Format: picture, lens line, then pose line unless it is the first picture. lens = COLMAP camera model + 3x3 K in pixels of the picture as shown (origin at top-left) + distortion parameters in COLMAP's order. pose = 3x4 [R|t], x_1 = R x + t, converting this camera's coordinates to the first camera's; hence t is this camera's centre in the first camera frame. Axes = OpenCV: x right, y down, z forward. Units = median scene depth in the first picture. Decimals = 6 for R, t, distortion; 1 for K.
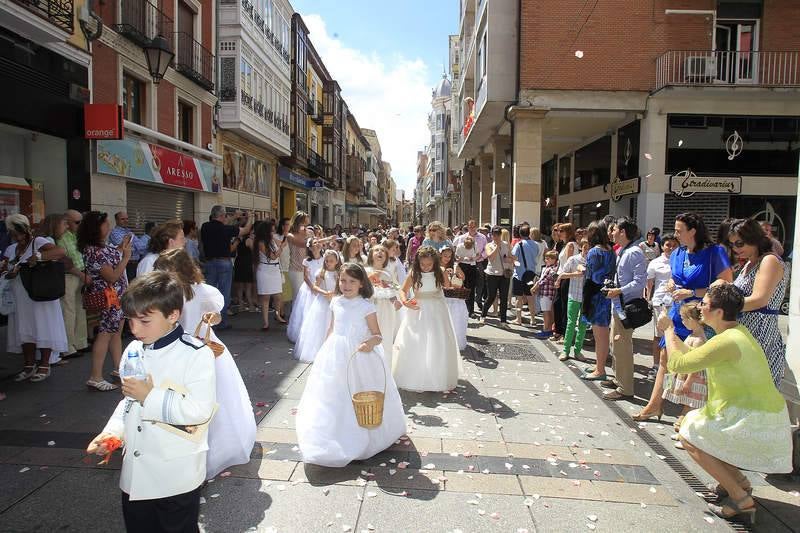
lens RADIAL K [[485.9, 0, 405.9], [0, 485.9, 262.4], [0, 0, 1]] dist [-0.081048, 0.041427]
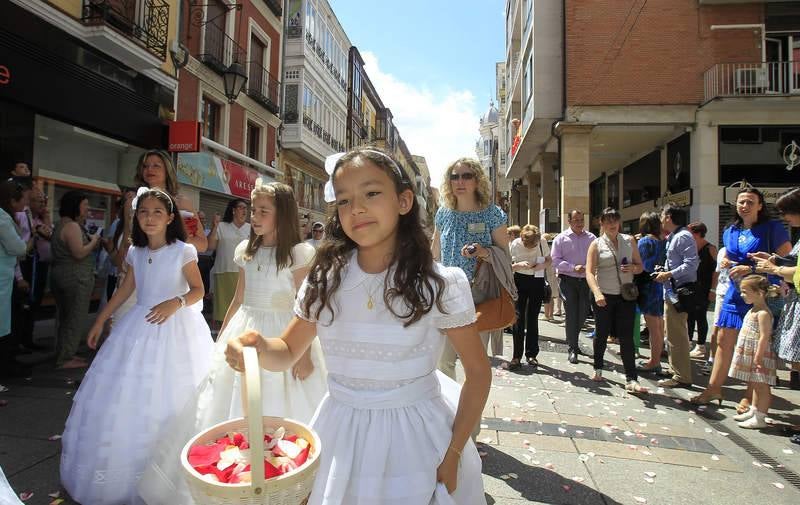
lens RADIAL K [[476.5, 0, 397.1], [0, 476.5, 239.7], [0, 0, 1]] dist [-0.082866, 0.036195]
pose [[0.993056, 0.004841, -0.117546, -0.003347], [-0.016647, 0.994882, -0.099664, 0.027829], [0.116462, 0.100929, 0.988054, -0.010081]]
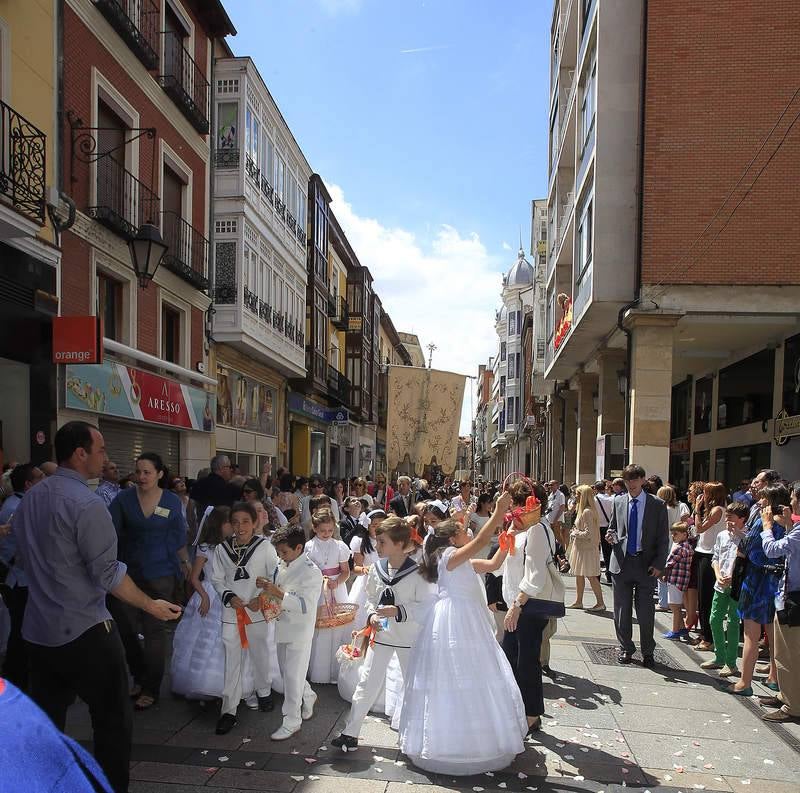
lens RADIAL K [[725.1, 0, 408.9], [0, 725.1, 527.9], [0, 0, 1]] dist [-0.084561, 0.044257]
pose [[0.997818, 0.009764, -0.065293, -0.023717], [-0.009833, 0.999951, -0.000739, -0.003453], [0.065282, 0.001379, 0.997866, -0.047271]]
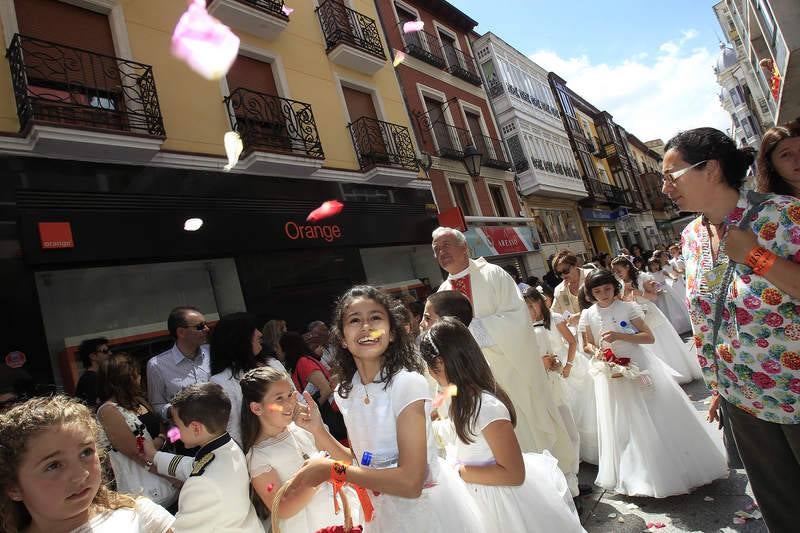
lens RADIAL K [[485.9, 0, 396.2], [0, 485.9, 270.9], [0, 0, 1]] dist [-0.081048, 0.041427]
pose [[0.761357, -0.297358, -0.576120, -0.006328], [0.240876, 0.954748, -0.174459, 0.019197], [0.601926, -0.005948, 0.798530, -0.108902]]
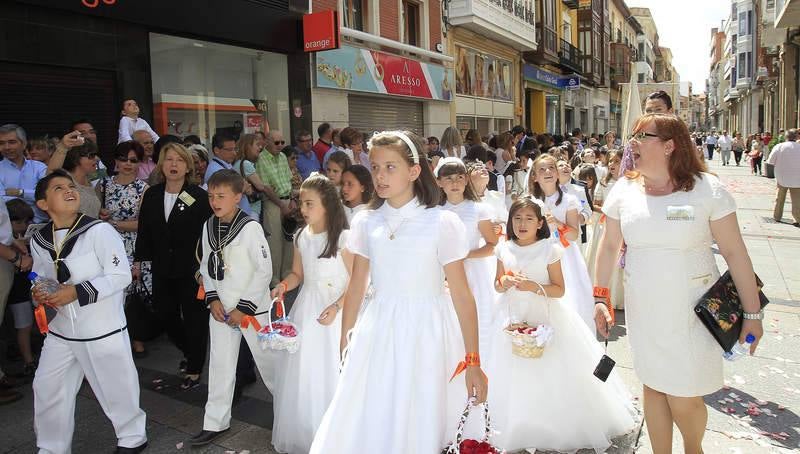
lens RADIAL K [[553.0, 0, 391.7], [0, 553.0, 190.9], [0, 0, 1]] dist [-0.053061, 0.011998]
pose [[0.874060, 0.002141, -0.485814, 0.001515], [0.010401, 0.999679, 0.023118, -0.005548], [0.485707, -0.025259, 0.873756, 0.067805]]
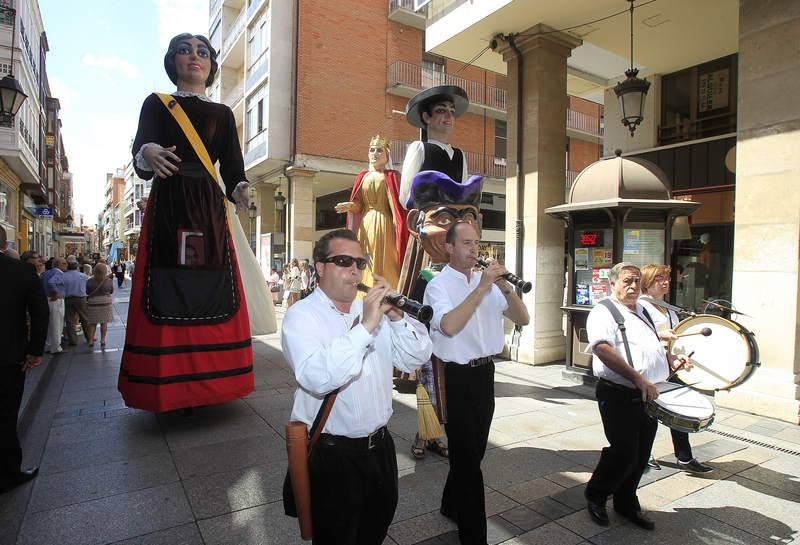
lens RADIAL K [[495.1, 0, 389.3], [0, 495.1, 279.5], [0, 0, 1]] dist [-0.055191, 0.021418]
pose [[0.827797, -0.019595, 0.560685, -0.259479], [0.034373, 0.999284, -0.015825, 0.004843], [-0.559974, 0.032373, 0.827878, -0.187888]]
